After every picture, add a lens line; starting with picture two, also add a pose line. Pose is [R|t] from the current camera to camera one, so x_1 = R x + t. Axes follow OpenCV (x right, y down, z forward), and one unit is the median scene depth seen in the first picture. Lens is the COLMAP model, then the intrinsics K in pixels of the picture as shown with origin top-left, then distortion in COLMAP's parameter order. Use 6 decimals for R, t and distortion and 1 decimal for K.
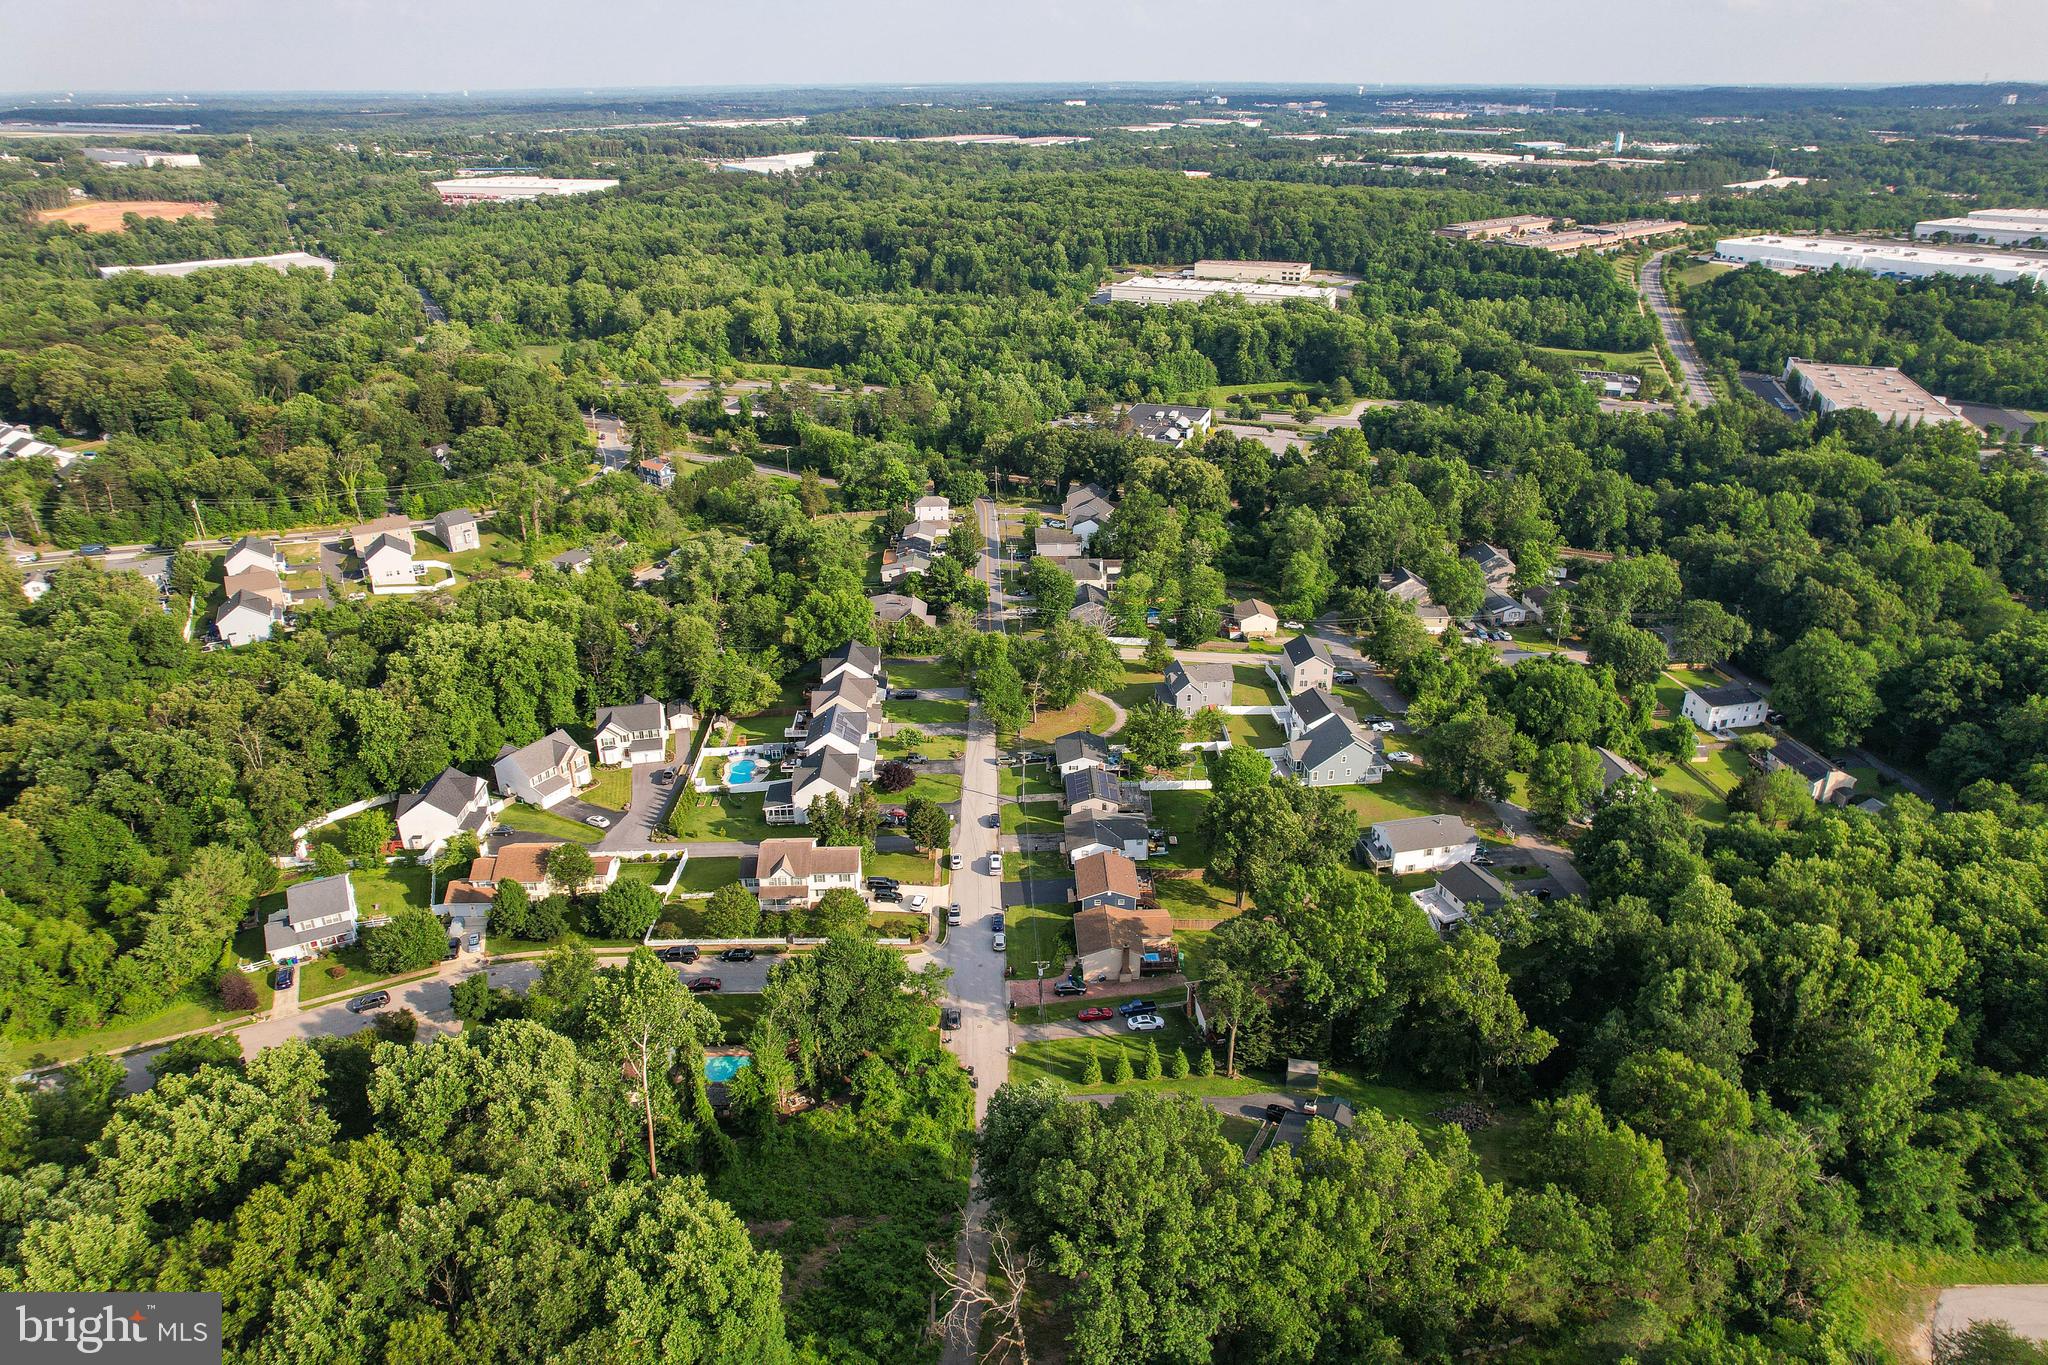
lens RADIAL K [[1298.2, 0, 1030.9], [0, 1298.2, 689.2], [0, 0, 1]] dist [-0.075967, 0.074389]
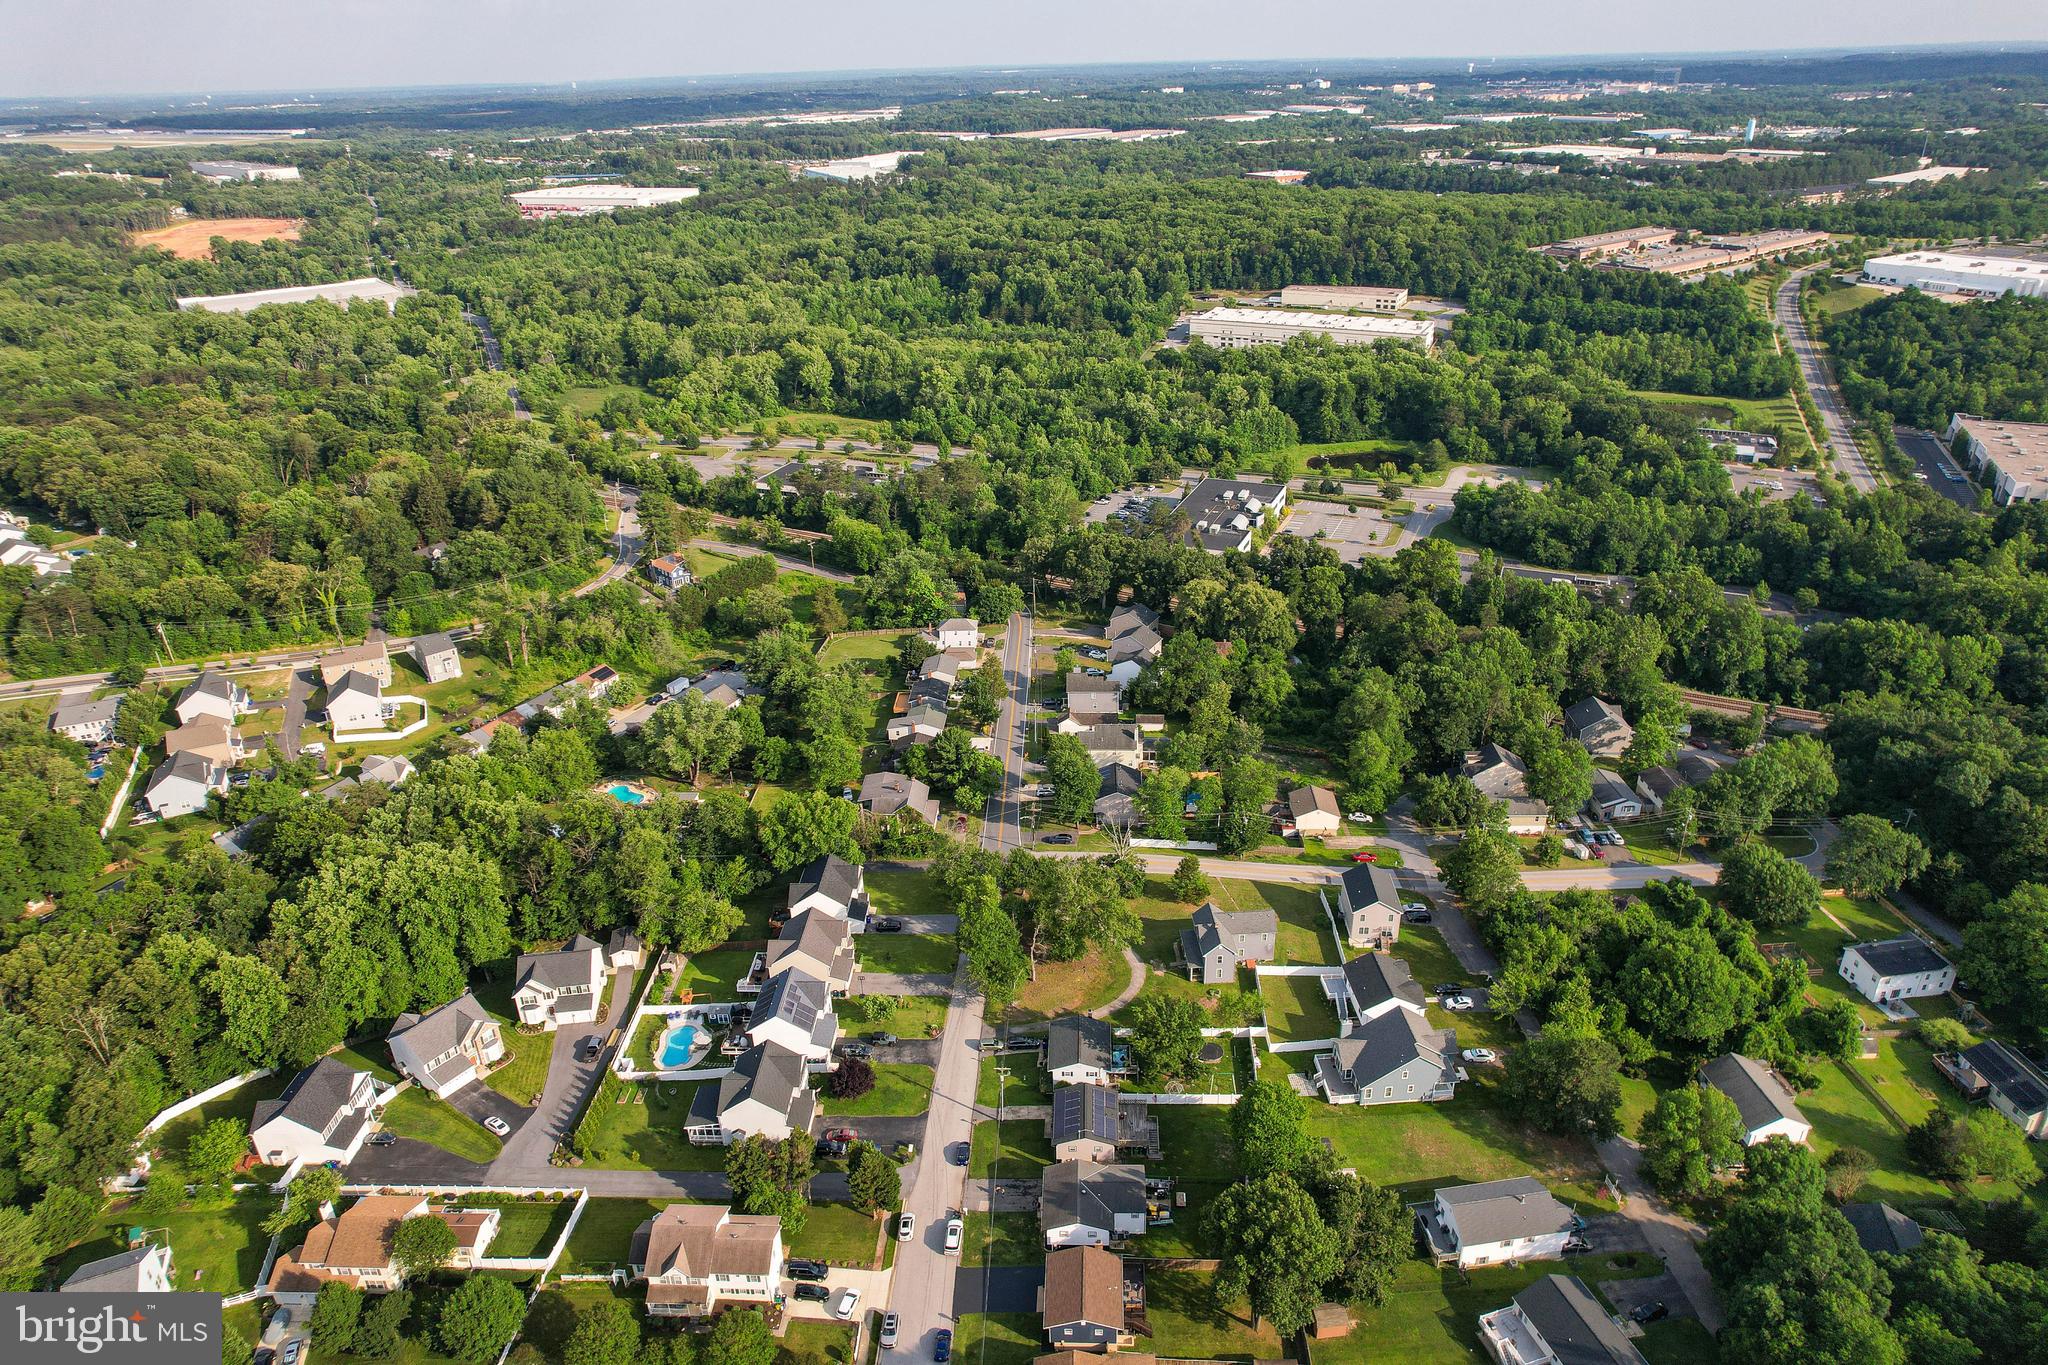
lens RADIAL K [[1298.2, 0, 1030.9], [0, 1298.2, 689.2], [0, 0, 1]] dist [-0.075967, 0.074389]
pose [[0.997273, 0.014363, -0.072388, 0.024062], [-0.013417, 0.999818, 0.013544, -0.070781], [0.072570, -0.012536, 0.997285, 0.070963]]
